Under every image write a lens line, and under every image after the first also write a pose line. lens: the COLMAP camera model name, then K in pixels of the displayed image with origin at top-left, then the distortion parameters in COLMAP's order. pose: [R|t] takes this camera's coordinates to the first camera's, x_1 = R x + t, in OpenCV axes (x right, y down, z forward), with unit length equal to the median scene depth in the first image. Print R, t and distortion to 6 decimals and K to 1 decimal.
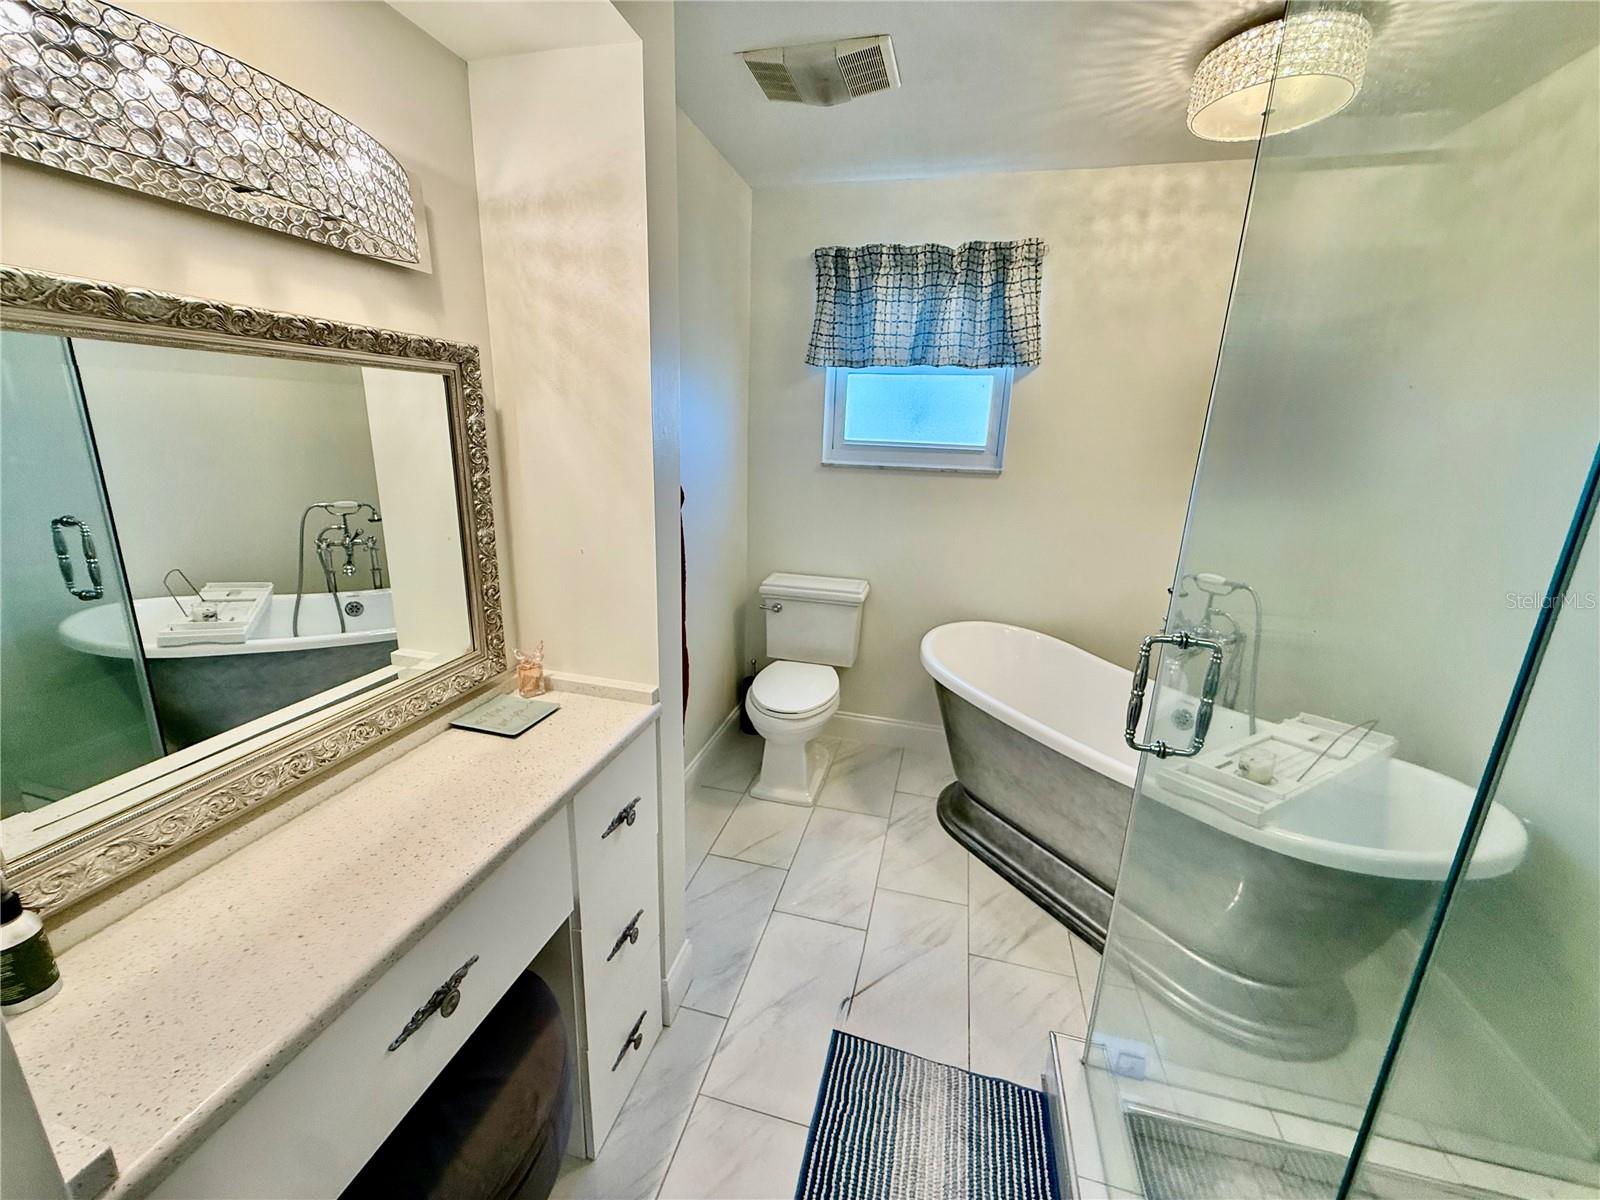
lens RADIAL K [[636.8, 0, 794.1], [0, 636.8, 598.3], [0, 0, 1]] dist [-0.002076, 0.000453]
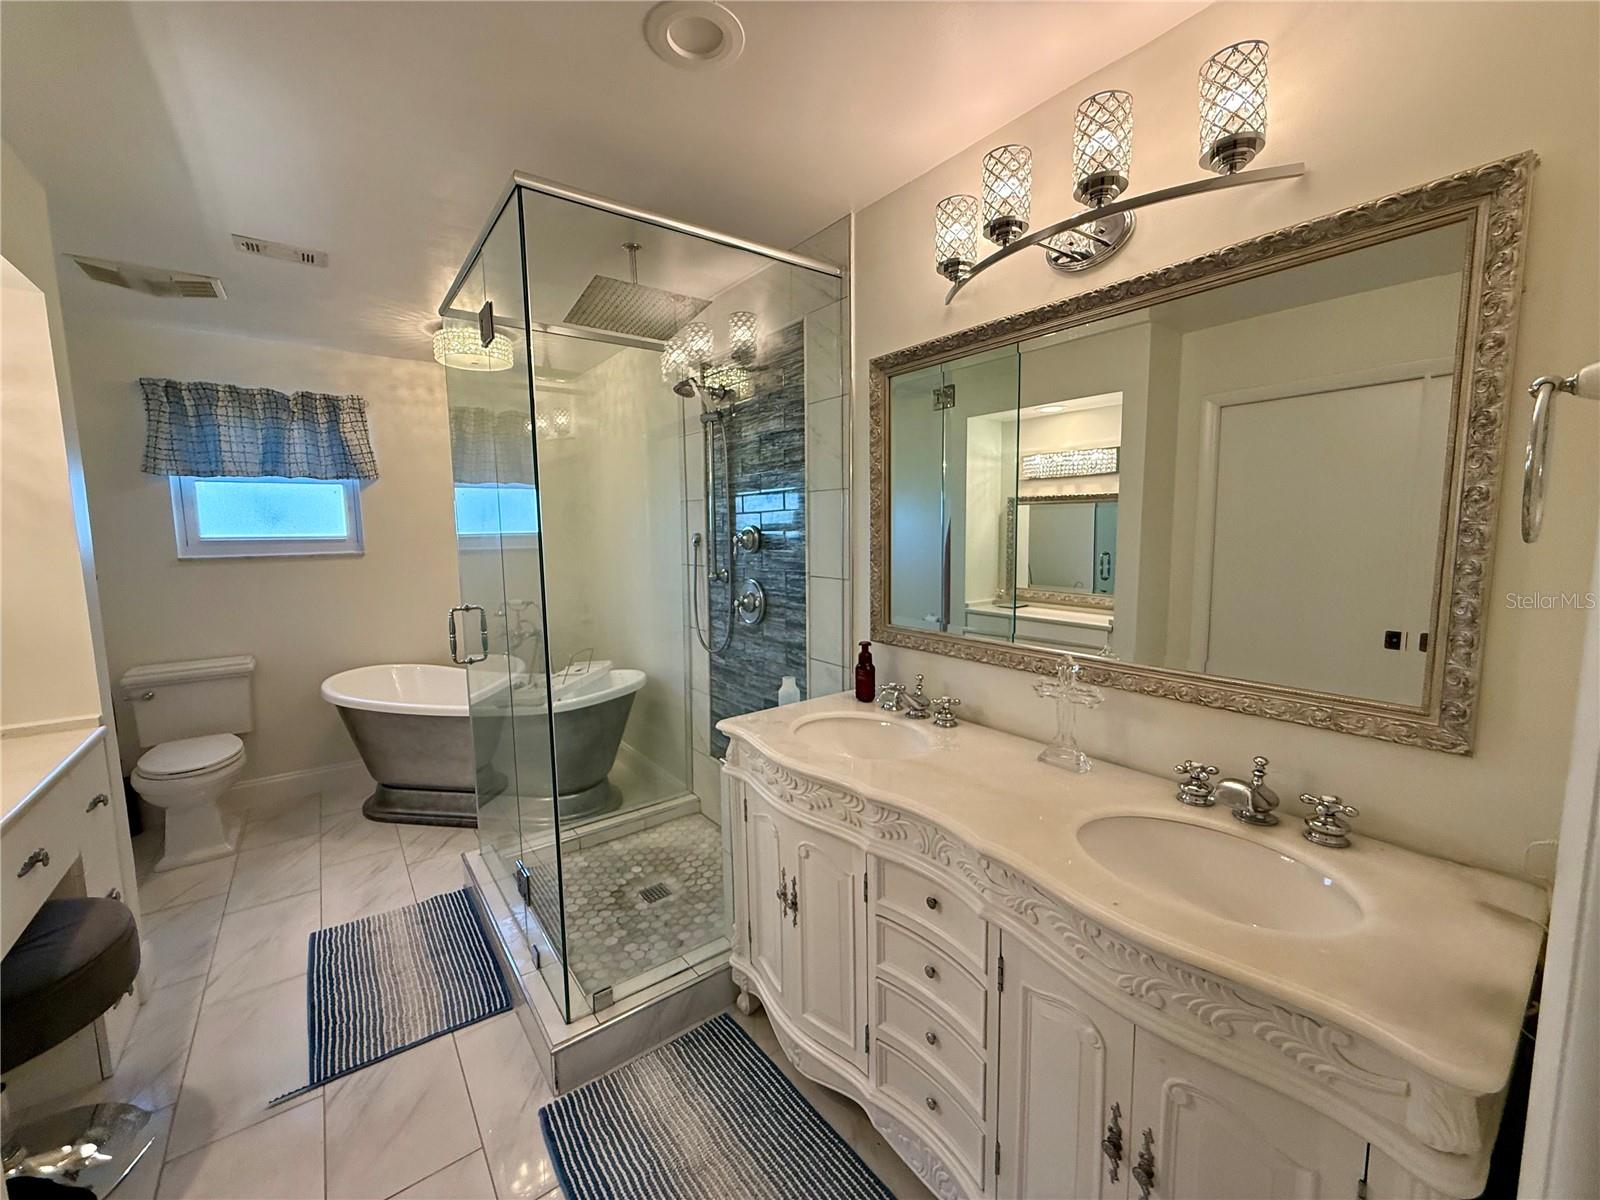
lens RADIAL K [[636.8, 0, 794.1], [0, 636.8, 598.3], [0, 0, 1]] dist [-0.002076, 0.000453]
pose [[0.623558, -0.126394, 0.771492, -0.174992], [0.234741, 0.971578, -0.030555, 0.163658], [-0.745702, 0.200153, 0.635505, -0.570583]]
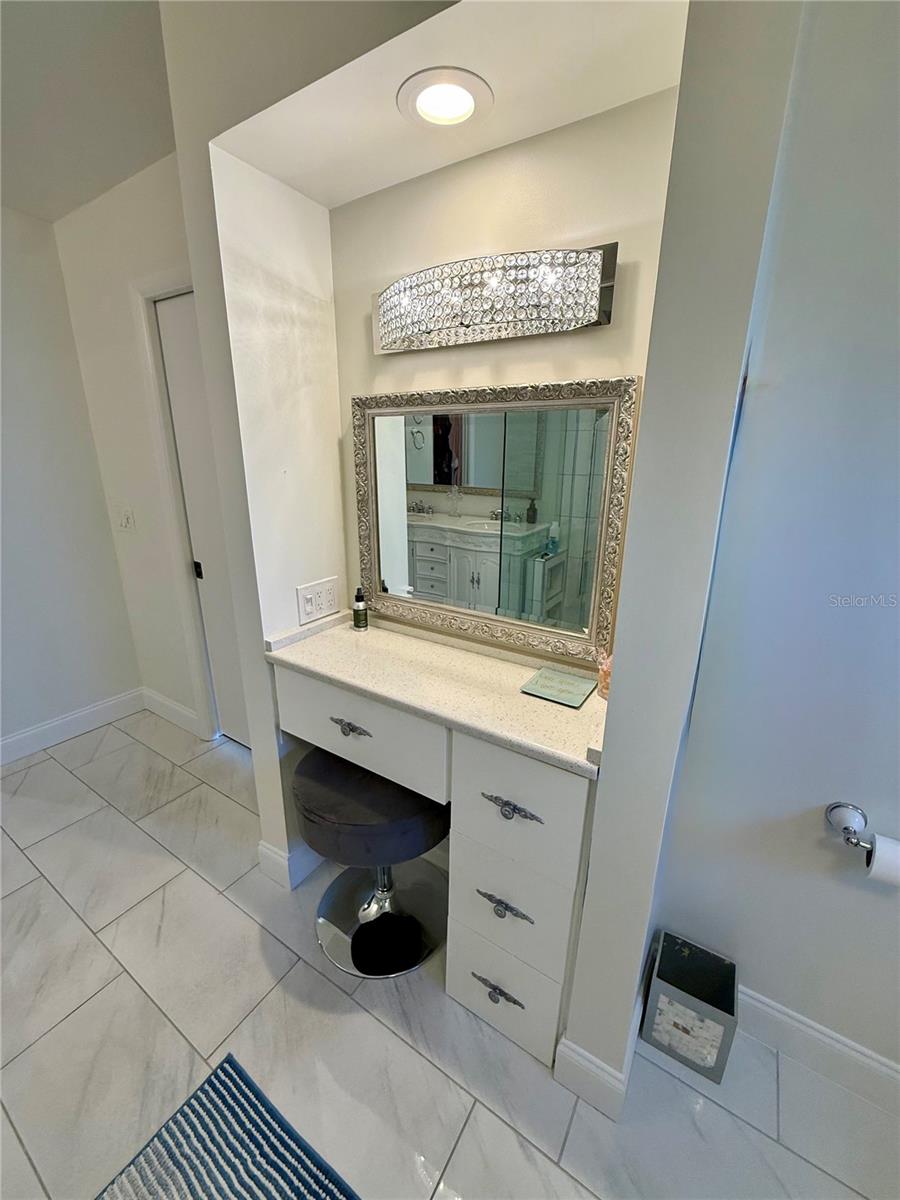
lens RADIAL K [[477.6, 0, 450.0], [0, 477.6, 590.9], [0, 0, 1]] dist [-0.002076, 0.000453]
pose [[-0.310391, 0.238748, -0.920140, 0.222460], [-0.266768, 0.907175, 0.325373, -0.120599], [0.912410, 0.346457, -0.217888, 0.502415]]
